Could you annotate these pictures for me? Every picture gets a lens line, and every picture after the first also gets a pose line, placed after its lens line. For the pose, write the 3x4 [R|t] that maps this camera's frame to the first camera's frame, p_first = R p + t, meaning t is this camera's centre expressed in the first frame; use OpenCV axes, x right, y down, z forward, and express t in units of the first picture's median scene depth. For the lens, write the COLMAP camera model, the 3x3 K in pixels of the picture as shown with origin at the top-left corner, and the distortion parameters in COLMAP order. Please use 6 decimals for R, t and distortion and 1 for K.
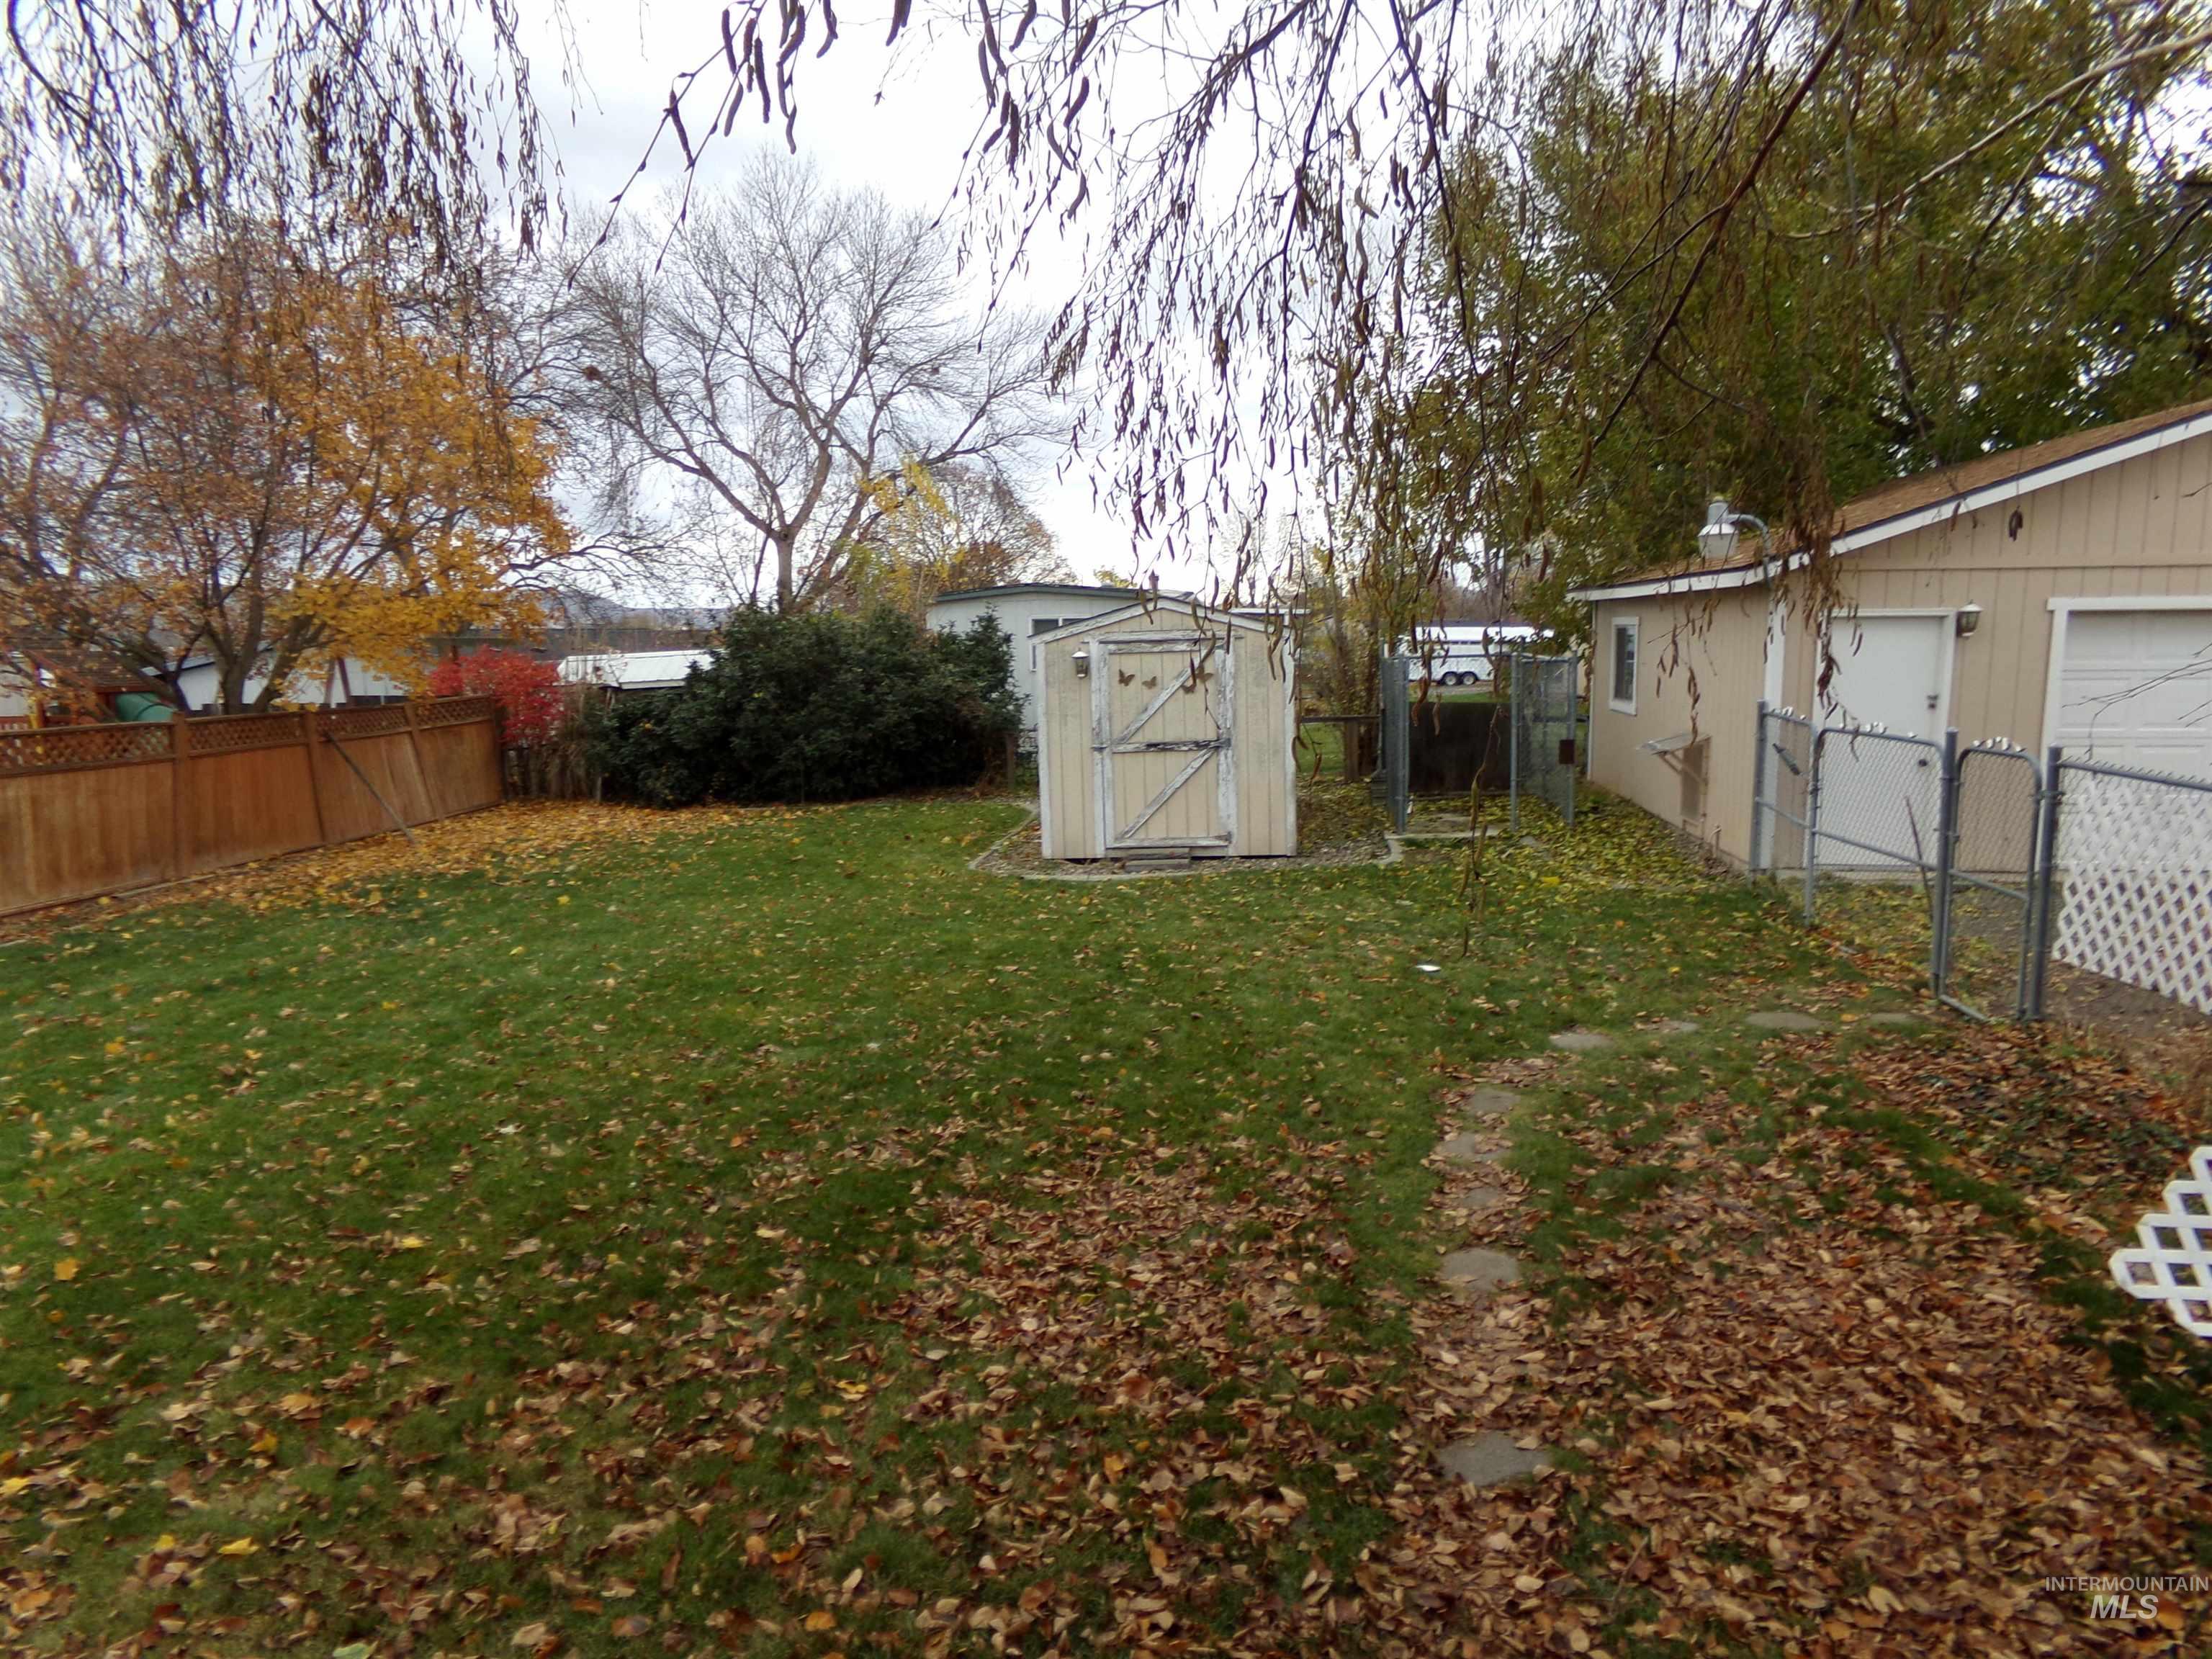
lens RADIAL K [[1525.7, 0, 1098.9], [0, 1525.7, 825.4], [0, 0, 1]] dist [0.007575, 0.026117]
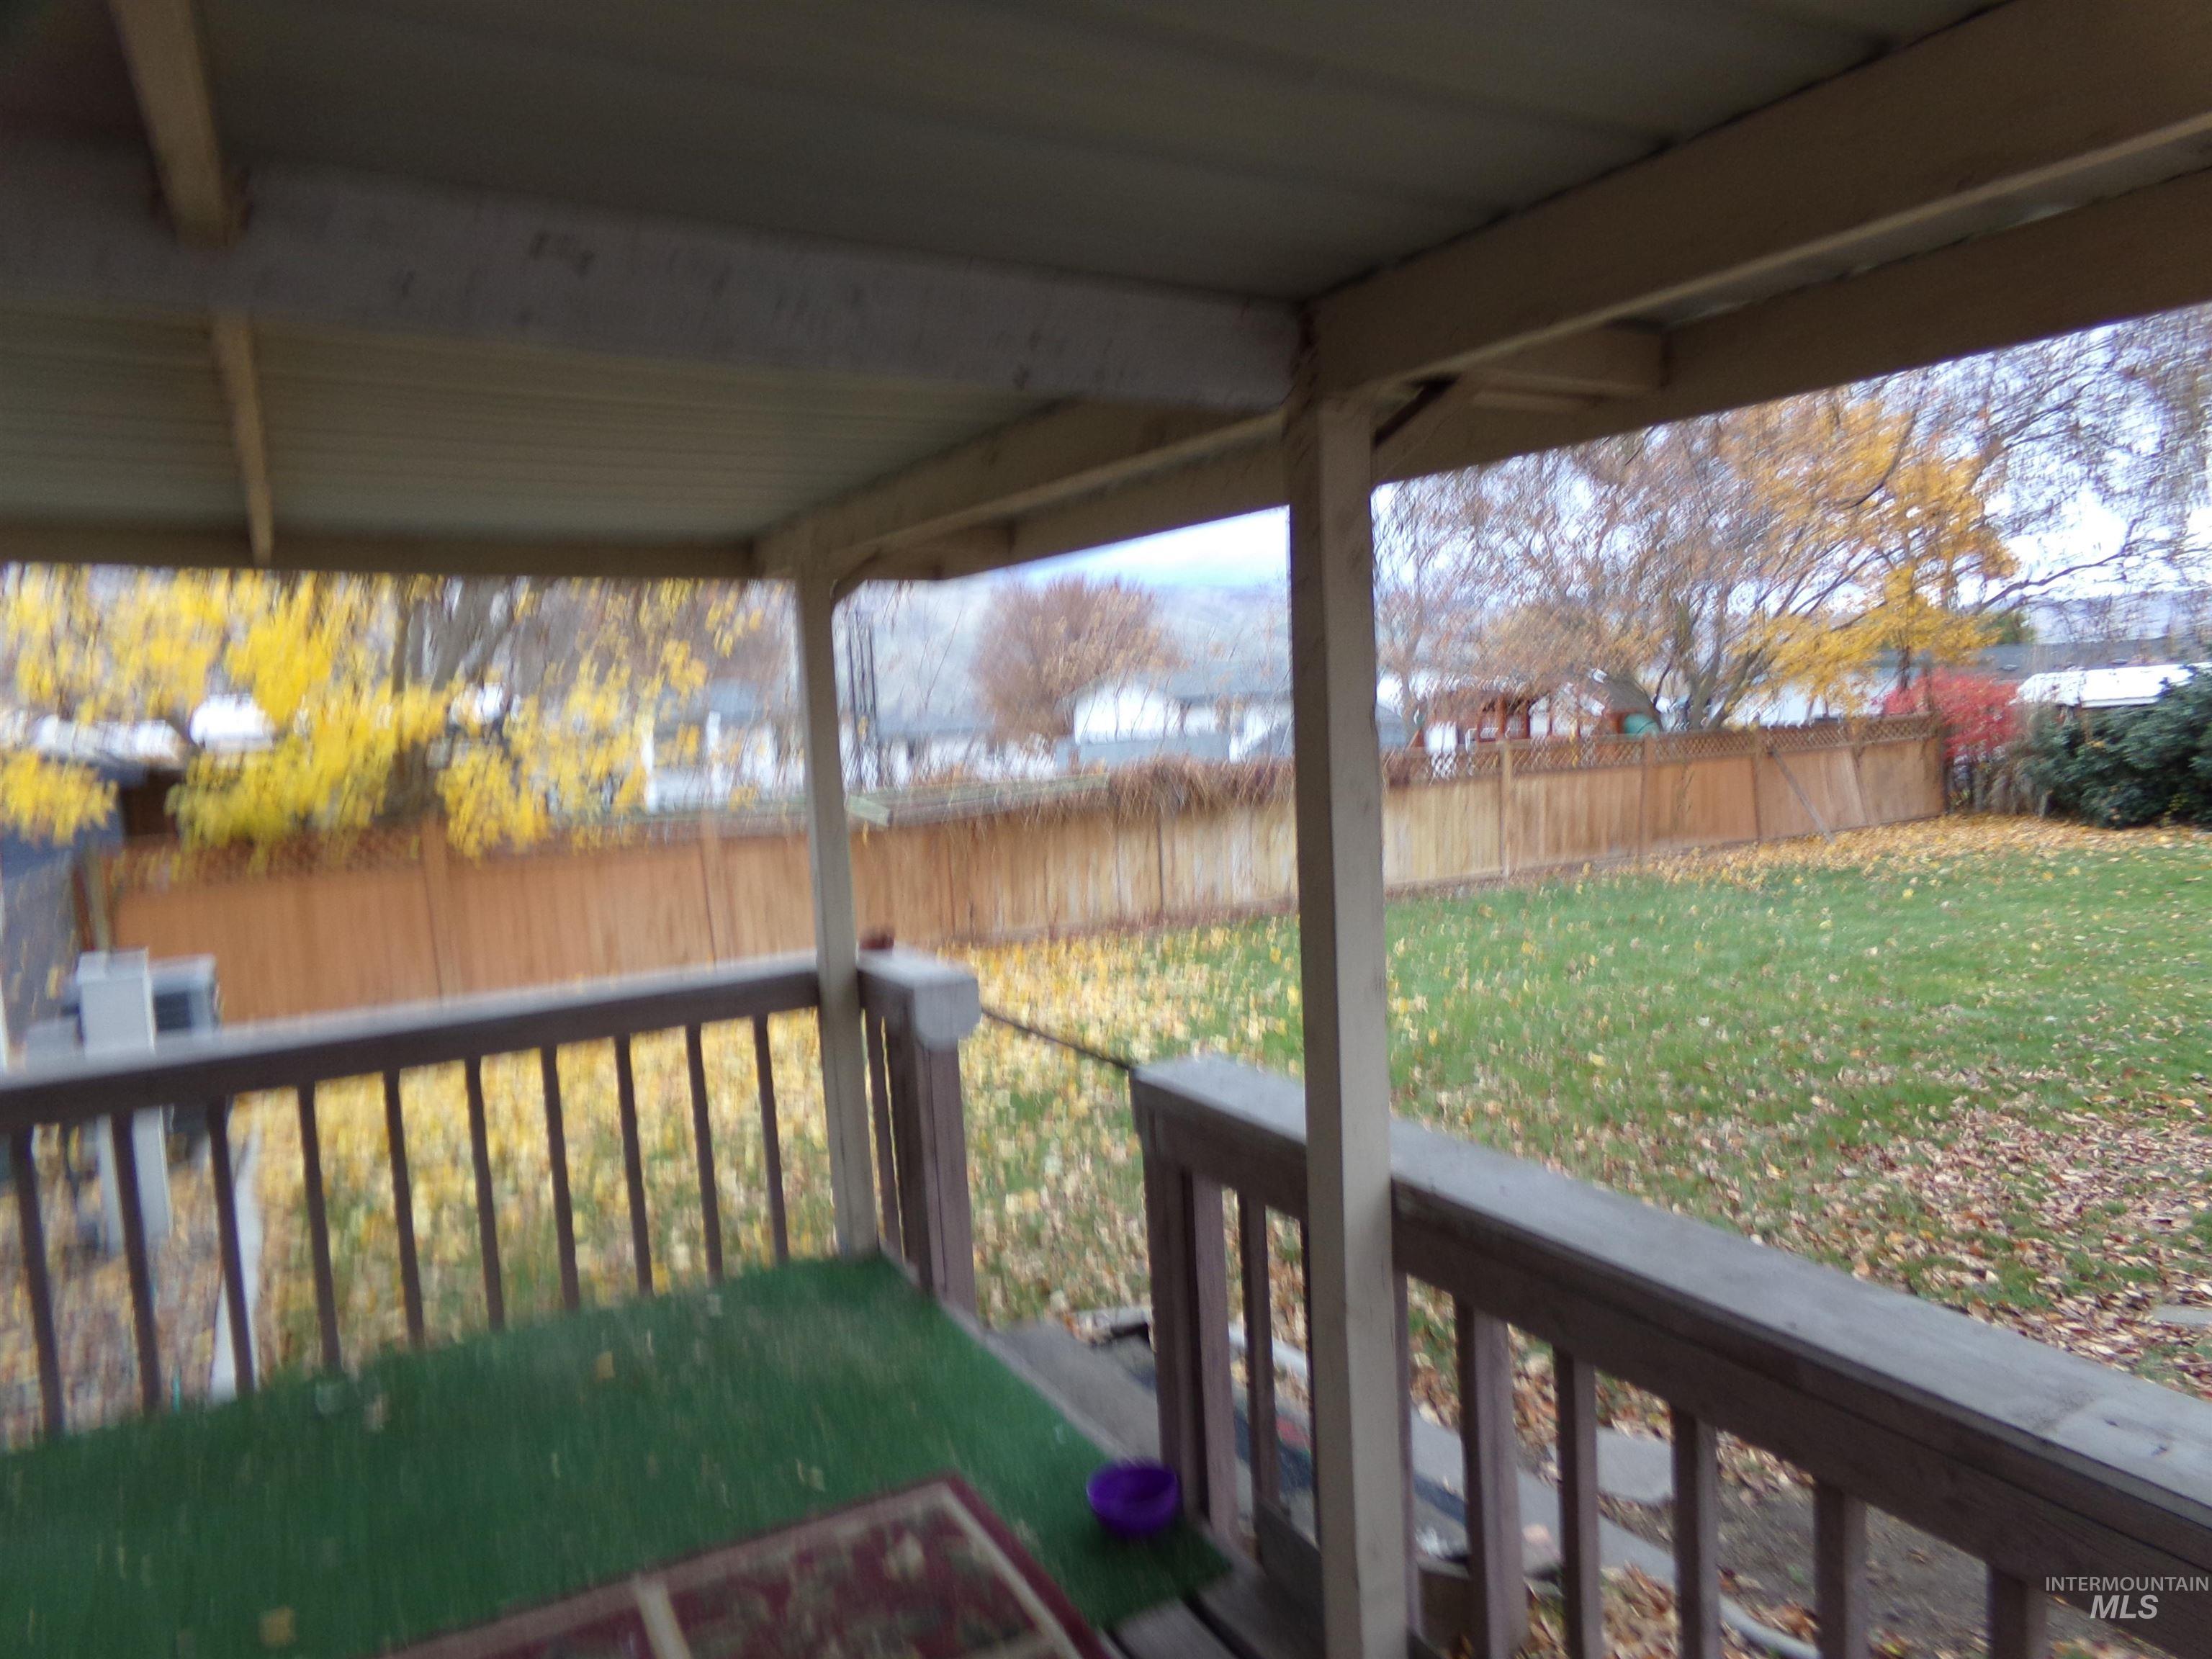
lens RADIAL K [[1525.7, 0, 1098.9], [0, 1525.7, 825.4], [0, 0, 1]] dist [0.007575, 0.026117]
pose [[0.566840, 0.048529, -0.822397, 0.358066], [-0.061994, 0.997946, 0.016158, 0.025727], [0.821492, 0.041825, 0.568684, -0.216233]]
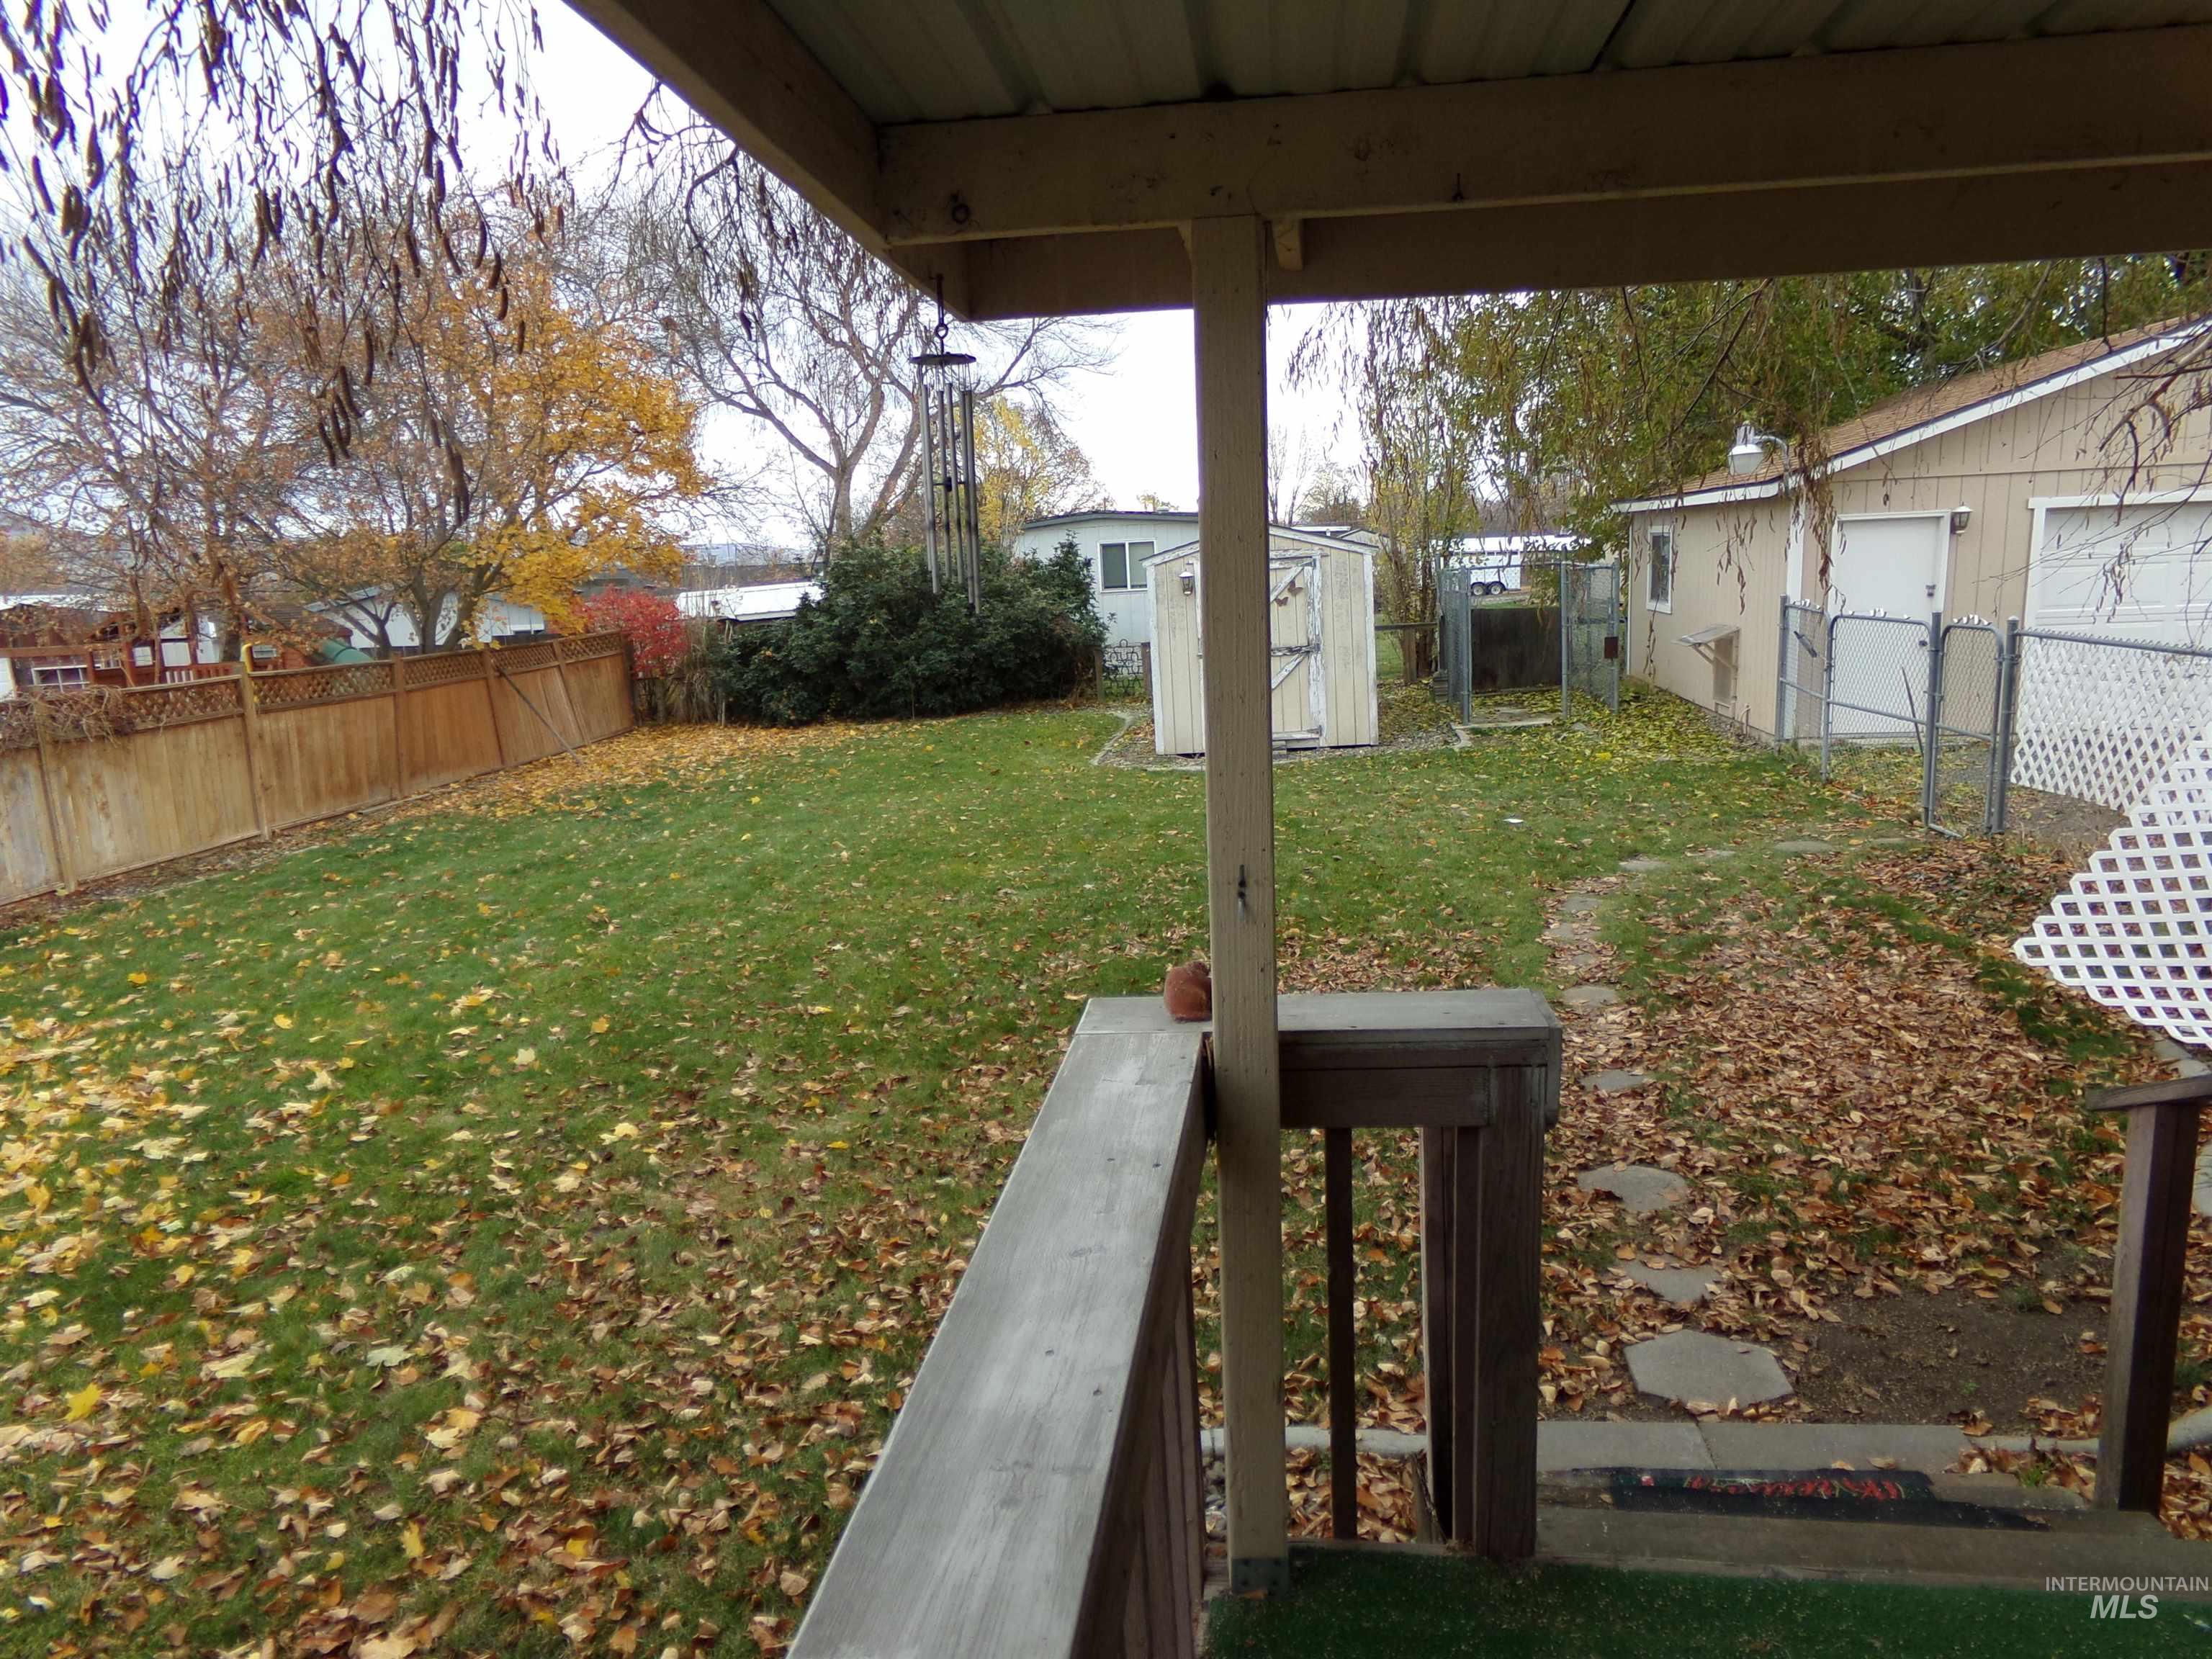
lens RADIAL K [[1559.5, 0, 1084.4], [0, 1559.5, 828.5], [0, 0, 1]] dist [-0.031961, 0.094934]
pose [[0.999418, -0.030641, -0.015013, -0.121332], [0.031335, 0.998335, 0.048436, 0.030461], [0.013504, -0.048879, 0.998713, -0.278800]]
